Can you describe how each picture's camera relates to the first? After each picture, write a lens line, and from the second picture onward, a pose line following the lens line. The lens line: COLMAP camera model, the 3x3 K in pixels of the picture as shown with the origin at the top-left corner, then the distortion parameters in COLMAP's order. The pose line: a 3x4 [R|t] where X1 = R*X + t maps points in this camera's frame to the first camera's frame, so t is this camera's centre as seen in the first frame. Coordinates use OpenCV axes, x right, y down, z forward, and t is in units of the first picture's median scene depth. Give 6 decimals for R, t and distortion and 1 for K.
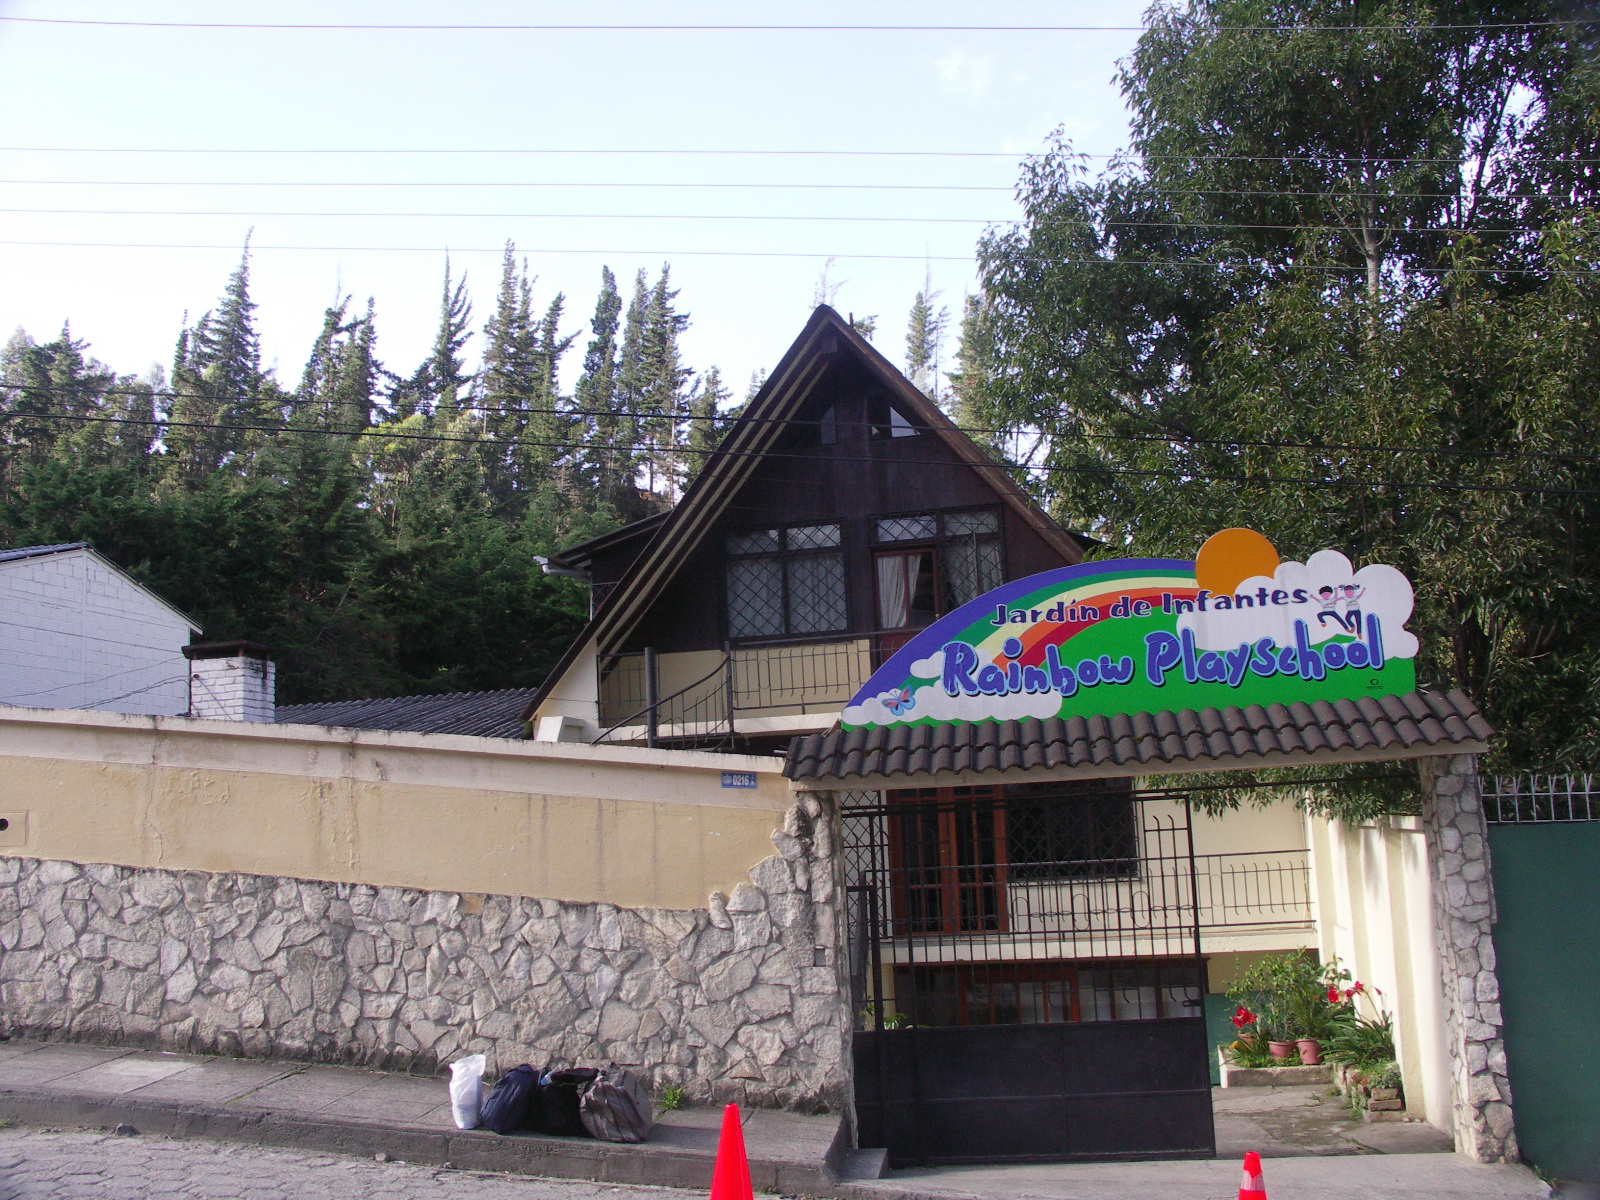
lens RADIAL K [[1450.7, 0, 800.0], [0, 1450.7, 600.0], [0, 0, 1]] dist [-0.143099, -0.000291]
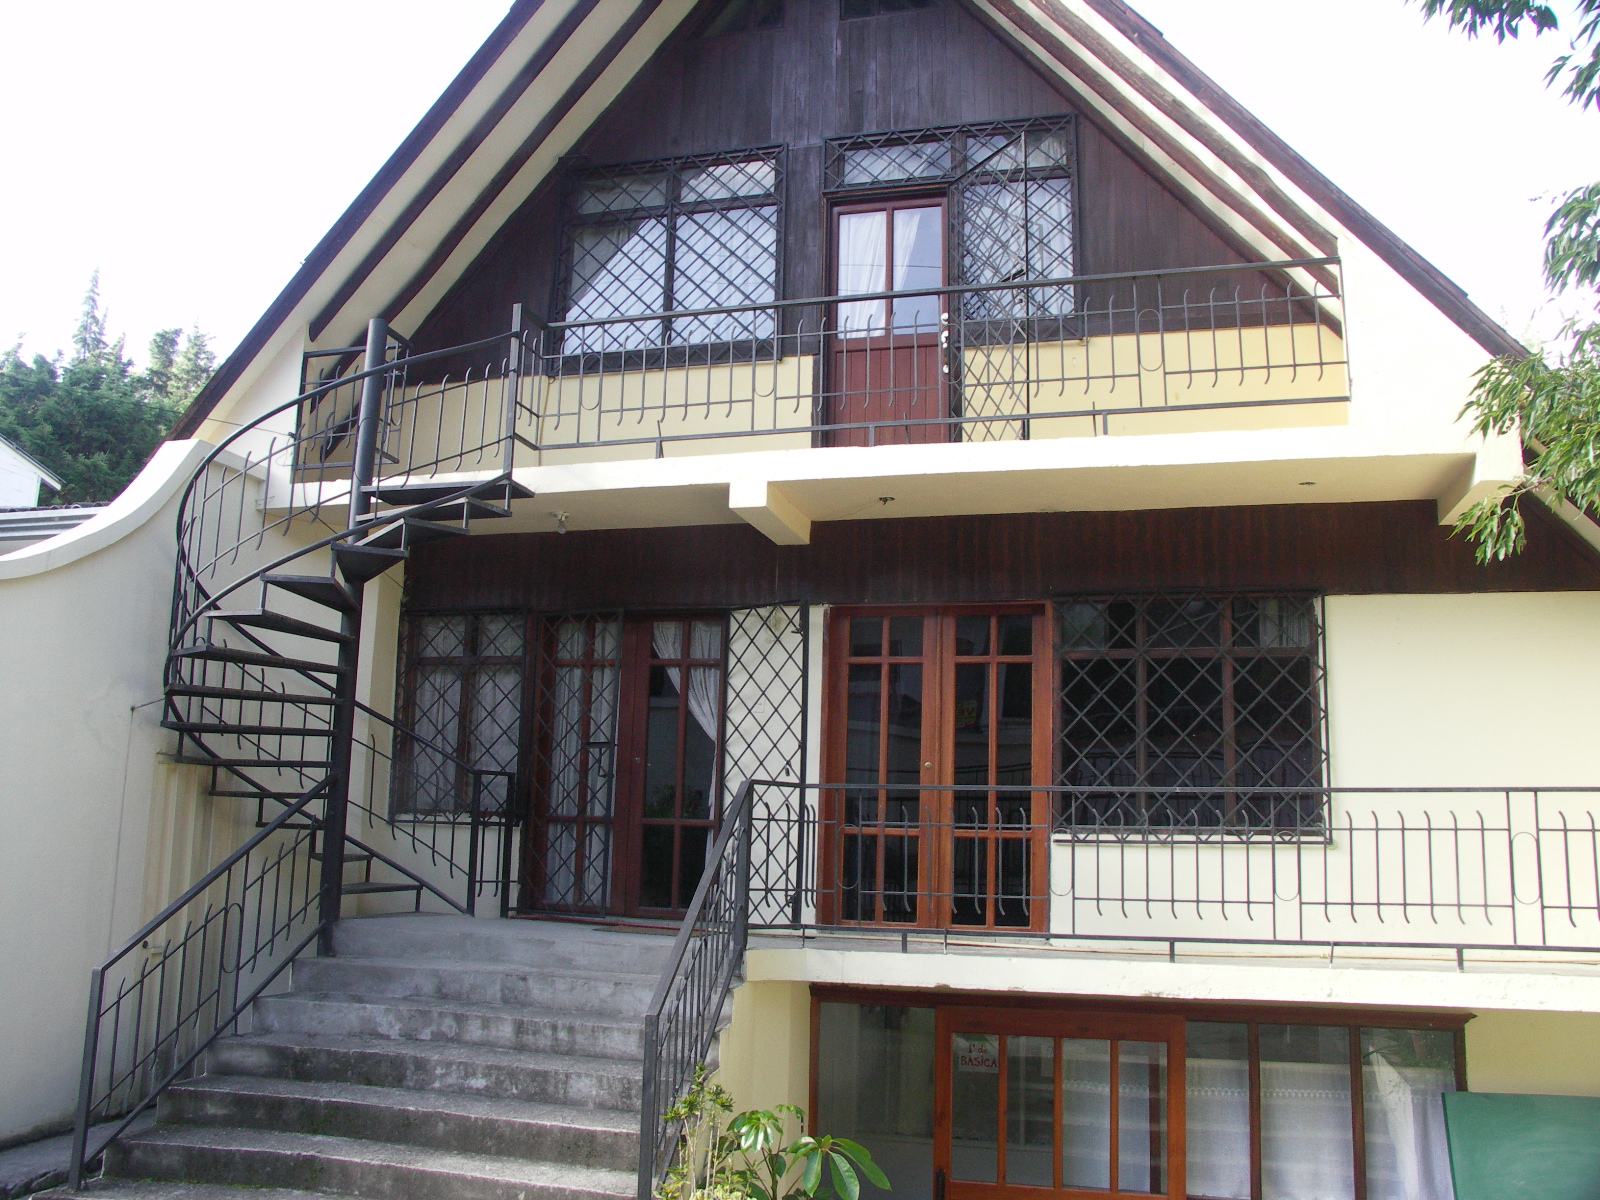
lens RADIAL K [[1312.8, 0, 800.0], [0, 1312.8, 600.0], [0, 0, 1]] dist [-0.117411, 0.000357]
pose [[0.997367, 0.063682, -0.034682, 0.065128], [-0.063890, 0.997945, -0.004913, 0.118744], [0.034298, 0.007116, 0.999386, 0.521462]]
